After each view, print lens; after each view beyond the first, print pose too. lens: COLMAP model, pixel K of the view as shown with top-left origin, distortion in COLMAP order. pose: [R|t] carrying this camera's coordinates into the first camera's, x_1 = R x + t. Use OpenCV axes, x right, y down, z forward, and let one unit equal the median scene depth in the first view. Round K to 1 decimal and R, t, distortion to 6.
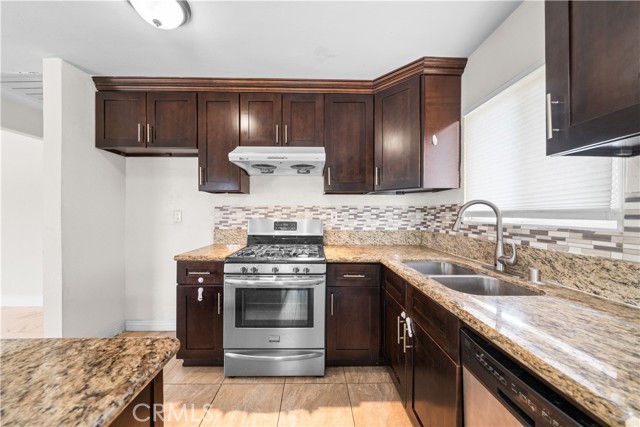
lens RADIAL K [[218.3, 0, 319.1], [0, 218.3, 214.0], [0, 0, 1]] dist [-0.003356, -0.000097]
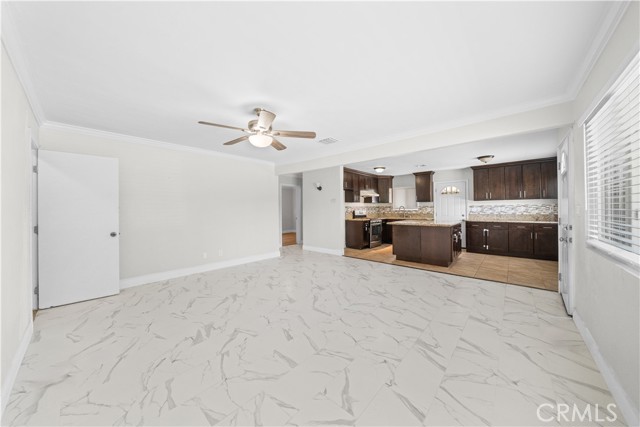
lens RADIAL K [[218.3, 0, 316.3], [0, 218.3, 211.4], [0, 0, 1]] dist [-0.003356, -0.000097]
pose [[0.688246, -0.017716, 0.725261, -3.115282], [0.012070, 0.999843, 0.012970, -0.011200], [-0.725377, -0.000173, 0.688352, -0.834549]]
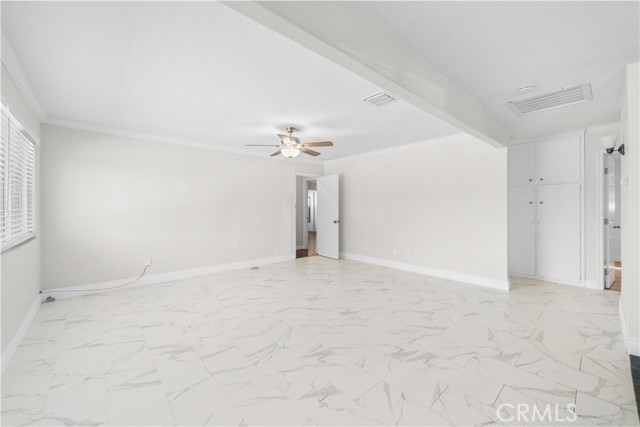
lens RADIAL K [[253.9, 0, 319.9], [0, 253.9, 207.9], [0, 0, 1]] dist [-0.000514, 0.000035]
pose [[0.650595, -0.002760, -0.759419, -1.028490], [0.003295, 0.999994, -0.000811, -0.004396], [0.759417, -0.001975, 0.650601, -0.779144]]
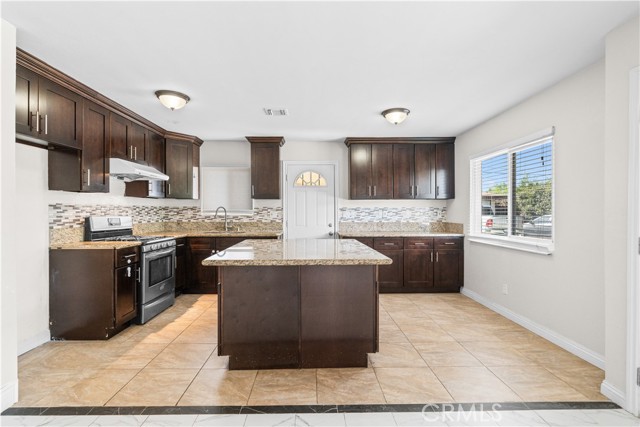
lens RADIAL K [[303.1, 0, 319.2], [0, 303.1, 212.5], [0, 0, 1]] dist [-0.000795, -0.000033]
pose [[0.003955, -0.007326, 0.999965, -1.840475], [0.001572, 0.999972, 0.007320, -0.007374], [-0.999991, 0.001543, 0.003966, -0.139359]]
